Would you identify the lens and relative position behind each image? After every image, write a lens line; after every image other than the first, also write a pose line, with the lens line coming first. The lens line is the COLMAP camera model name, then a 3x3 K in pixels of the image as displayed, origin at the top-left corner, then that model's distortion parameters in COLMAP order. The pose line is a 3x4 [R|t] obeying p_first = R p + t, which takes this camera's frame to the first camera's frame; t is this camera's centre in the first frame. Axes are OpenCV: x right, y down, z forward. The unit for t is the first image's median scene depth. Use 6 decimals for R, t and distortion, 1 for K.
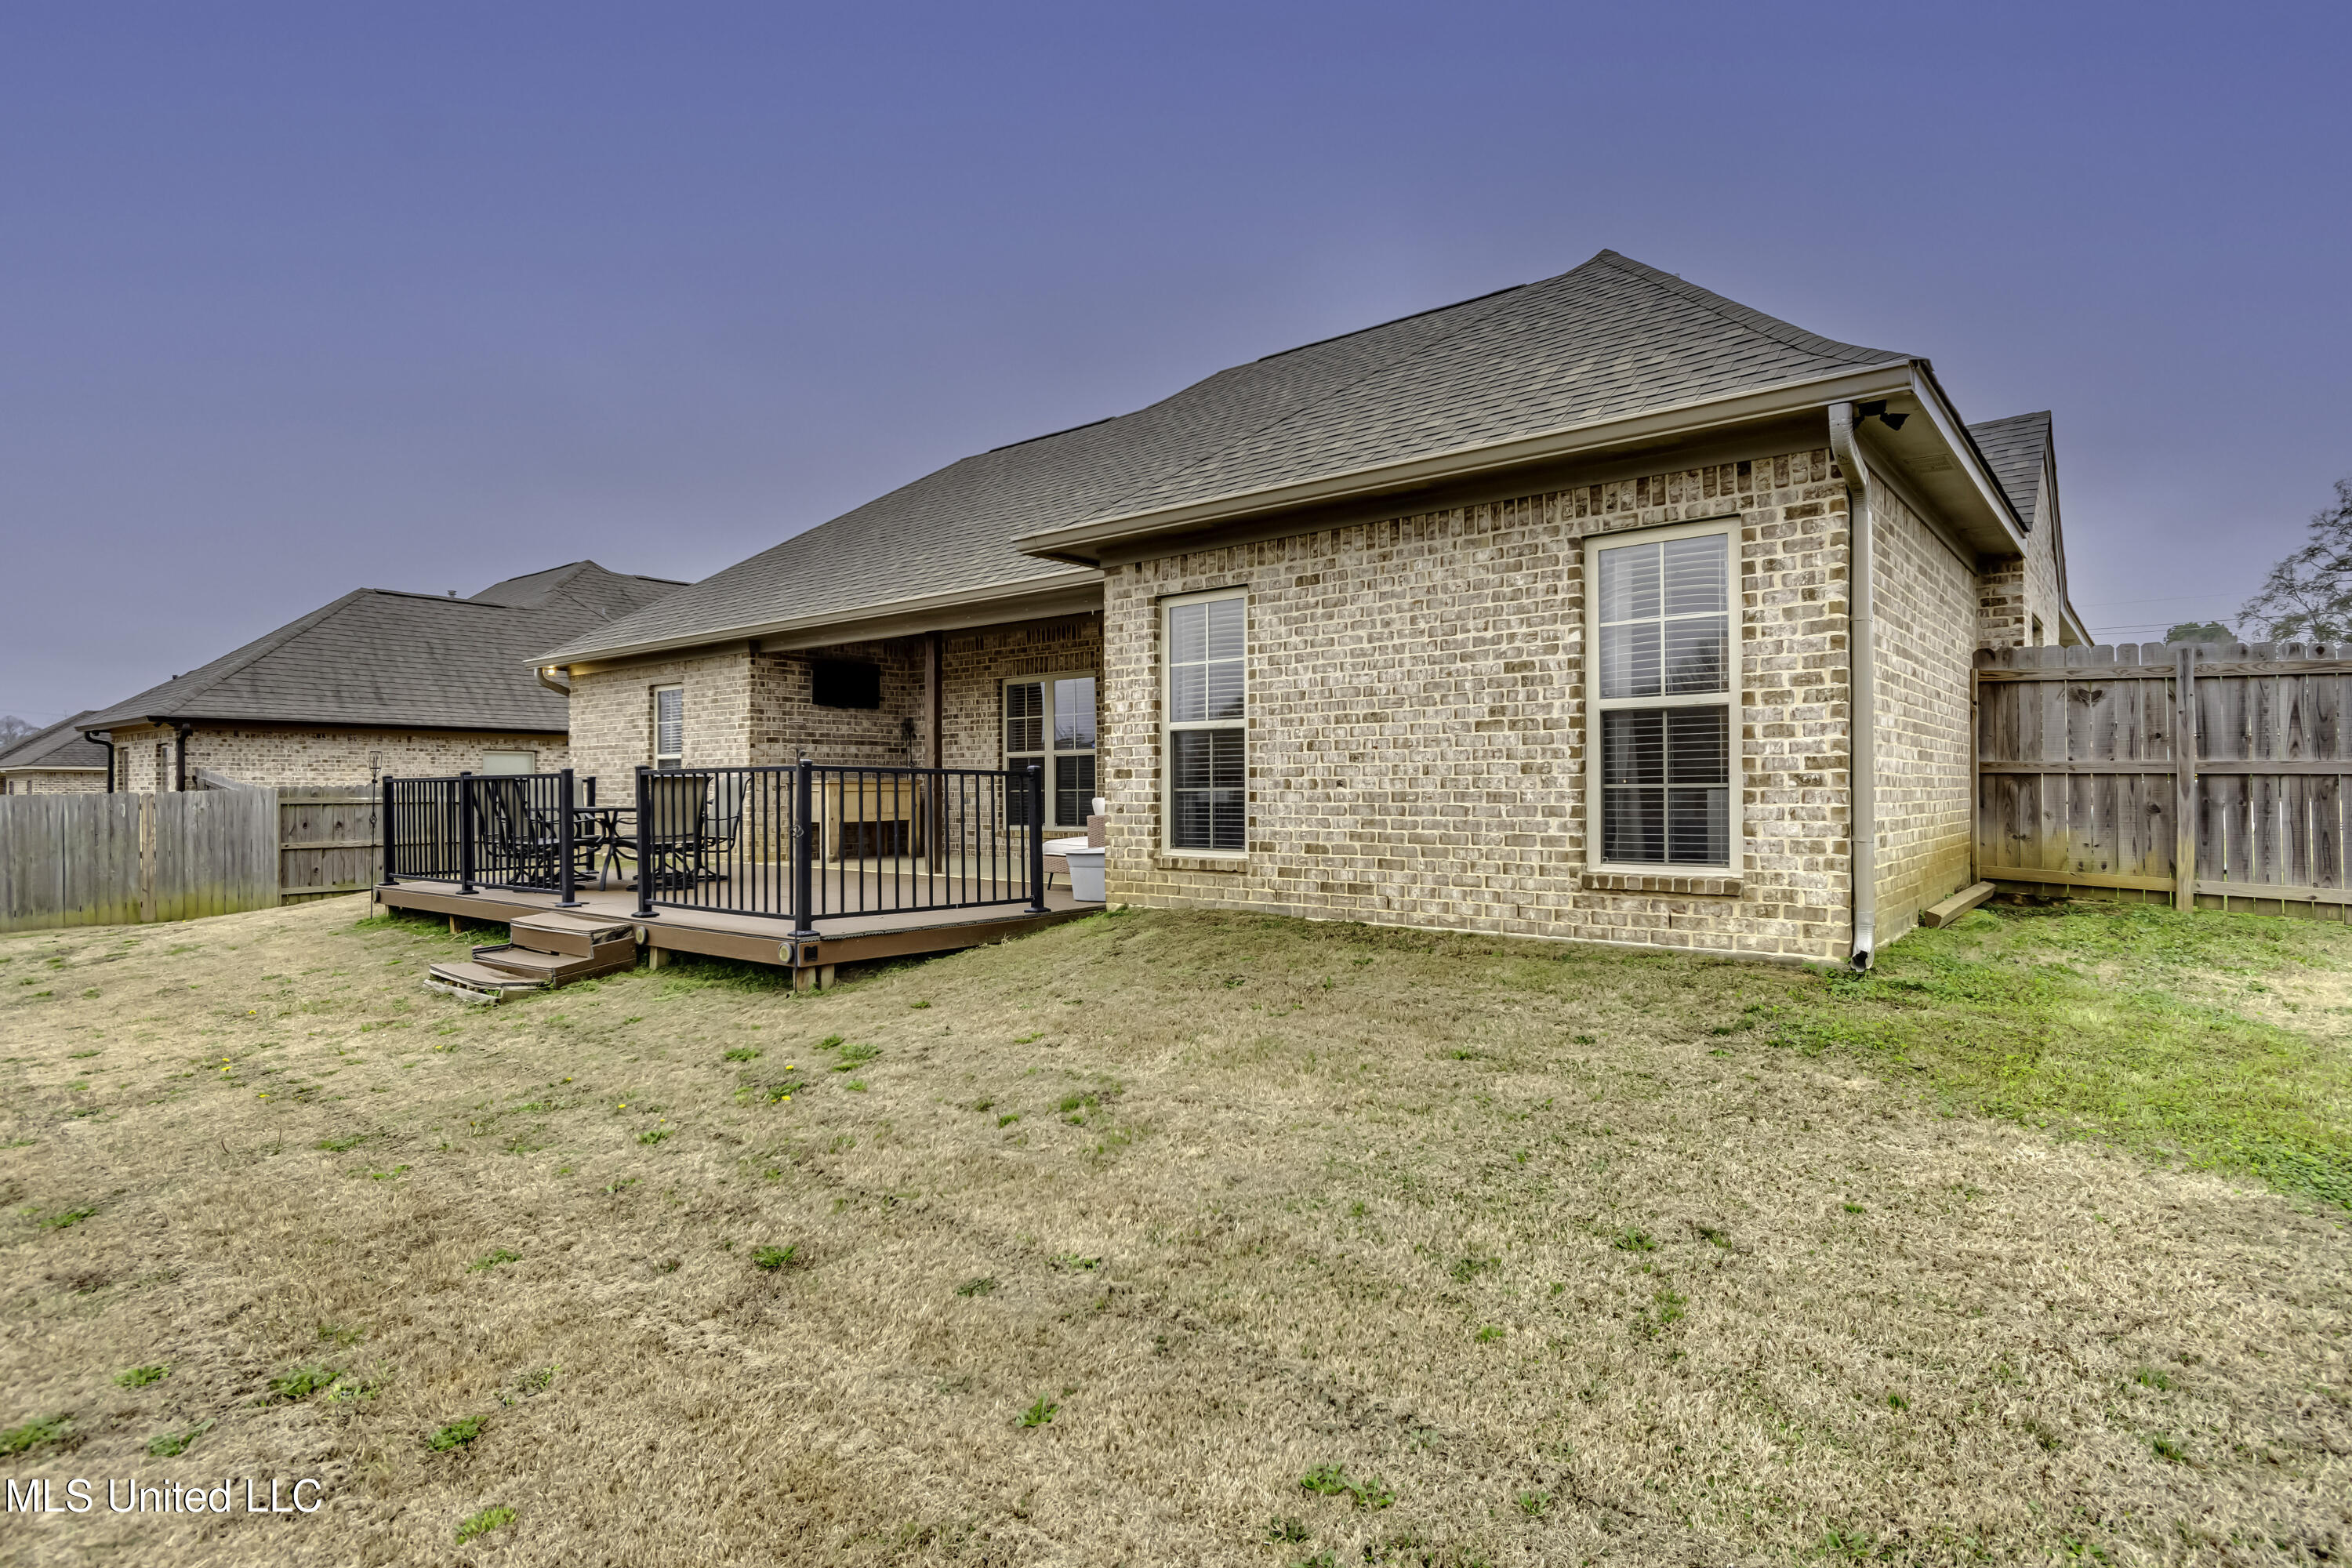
lens RADIAL K [[1216.0, 0, 1177.7], [0, 1216.0, 780.4], [0, 0, 1]] dist [0.004740, 0.000971]
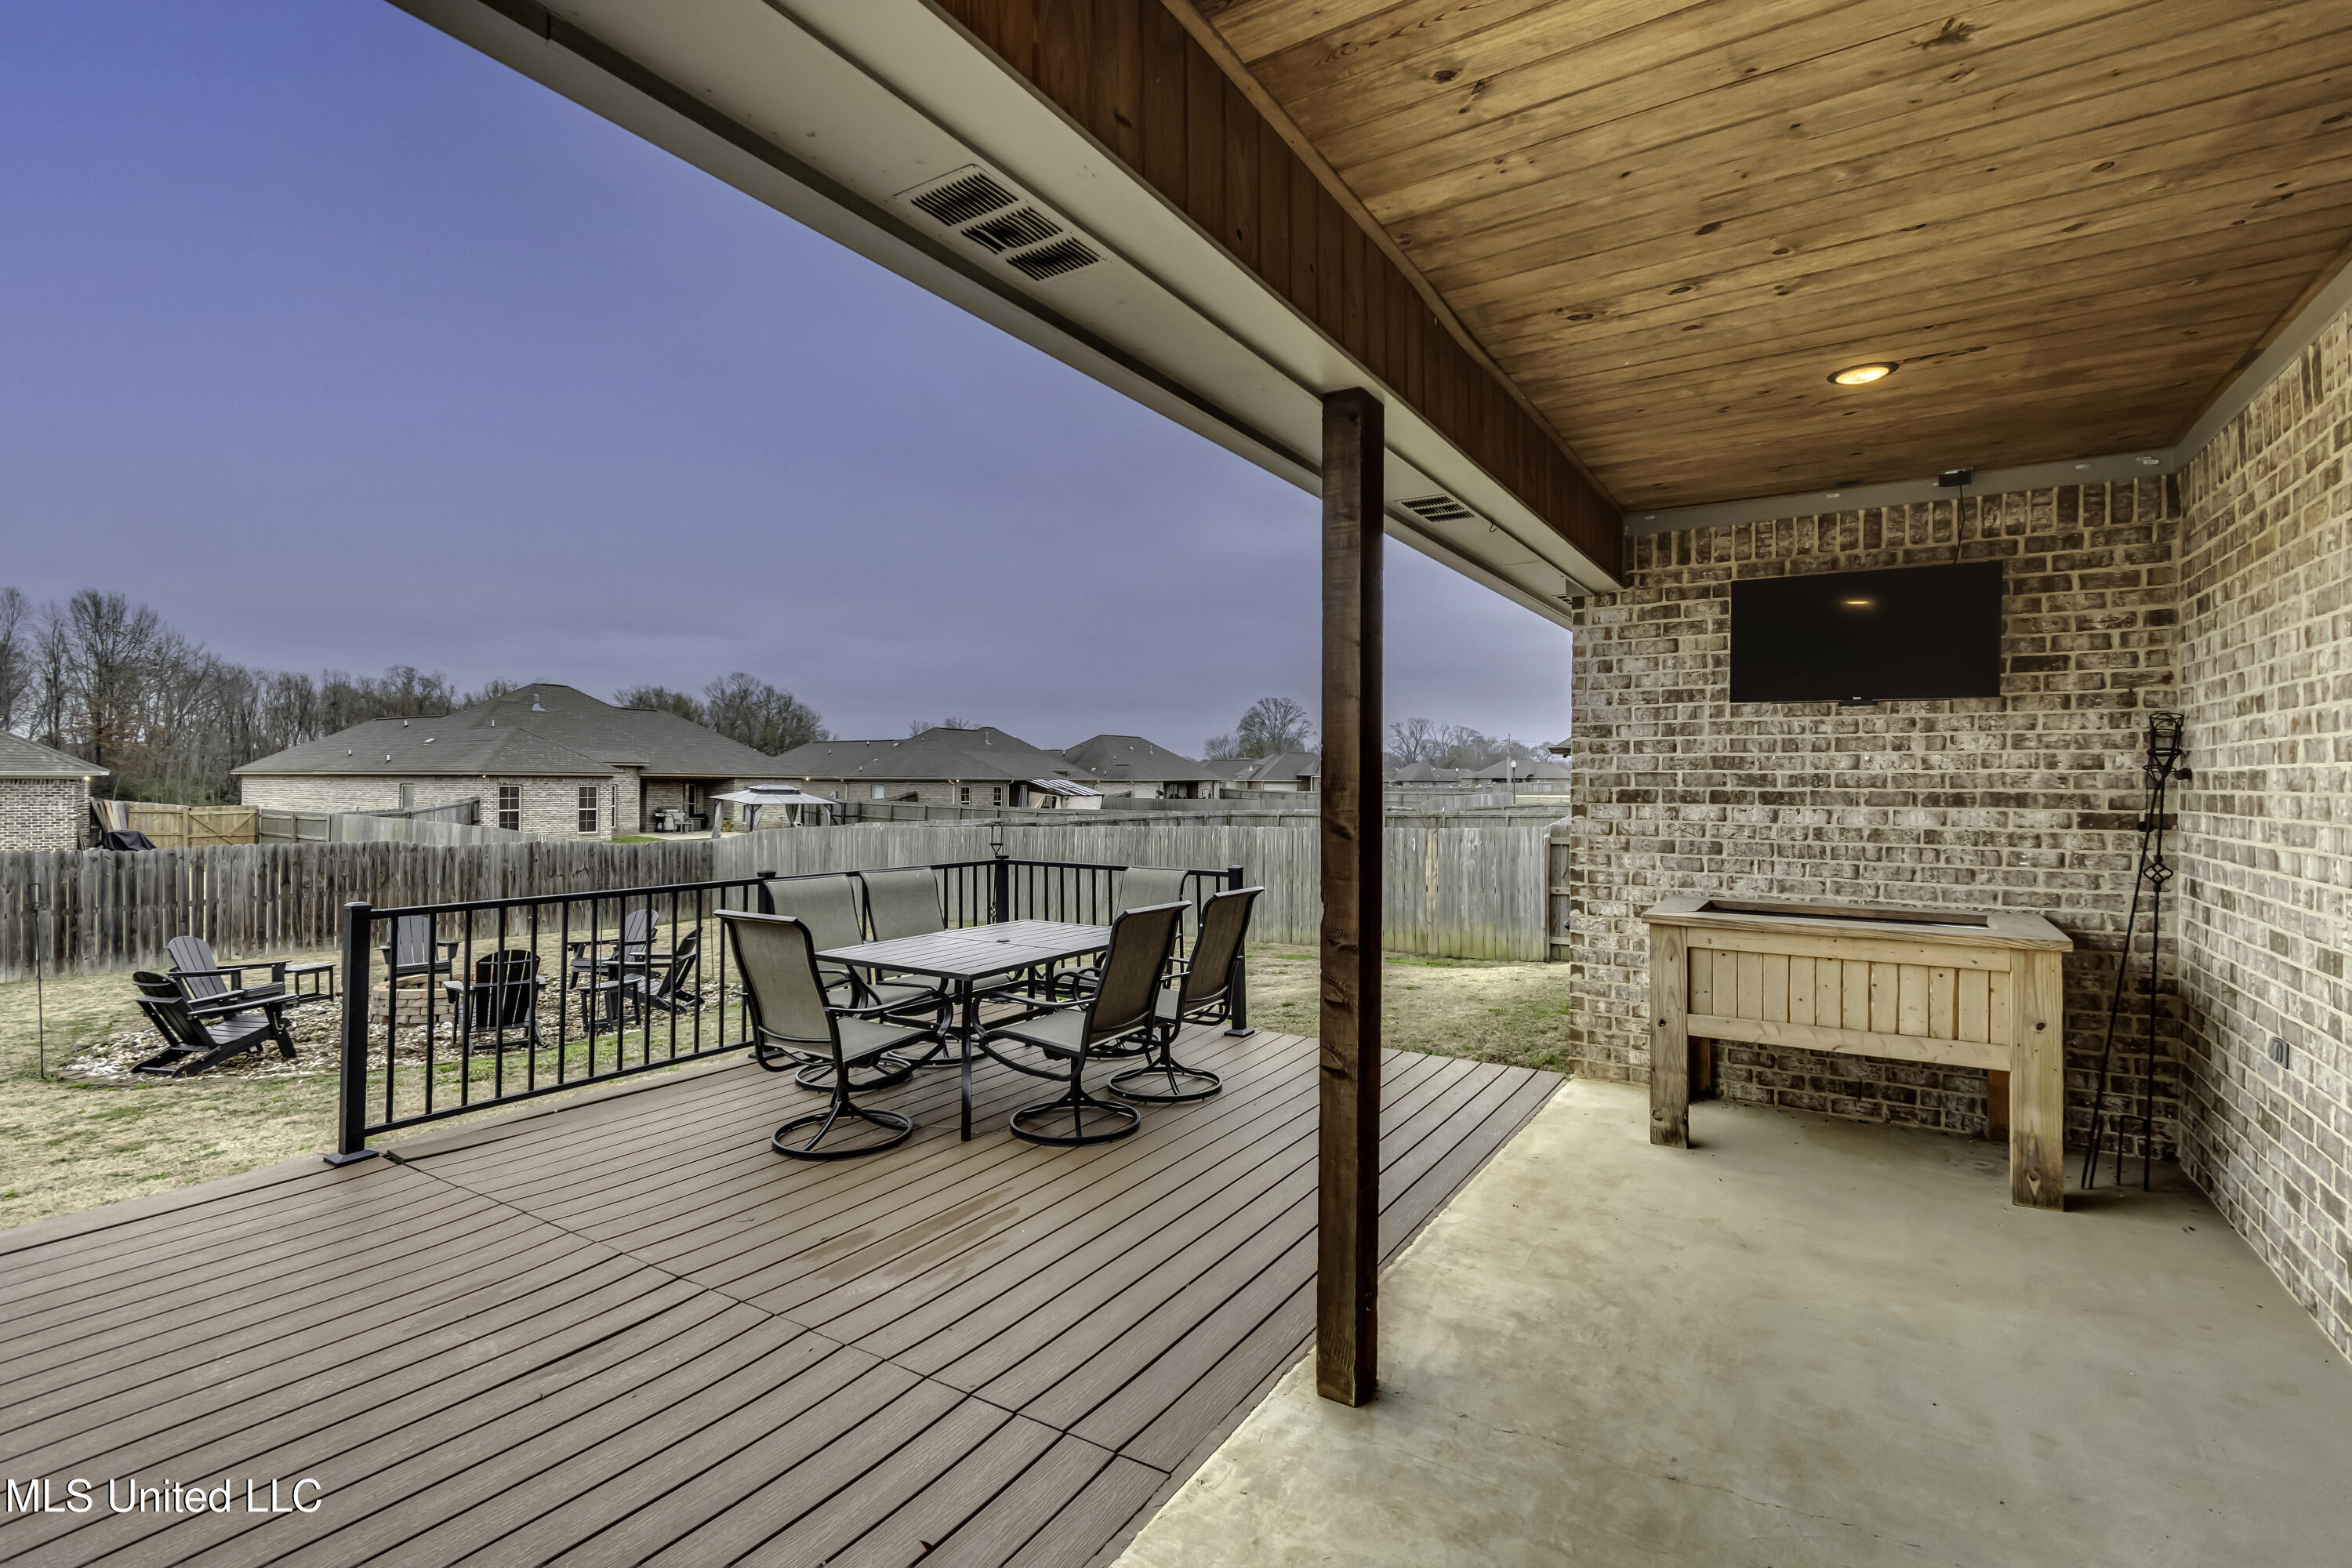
lens RADIAL K [[1052.6, 0, 1187.9], [0, 1052.6, 774.7], [0, 0, 1]] dist [0.004136, -0.000068]
pose [[0.138170, -0.002070, -0.990406, 0.008828], [0.001429, 0.999997, -0.001890, -0.073318], [0.990407, -0.001154, 0.138173, 1.461261]]
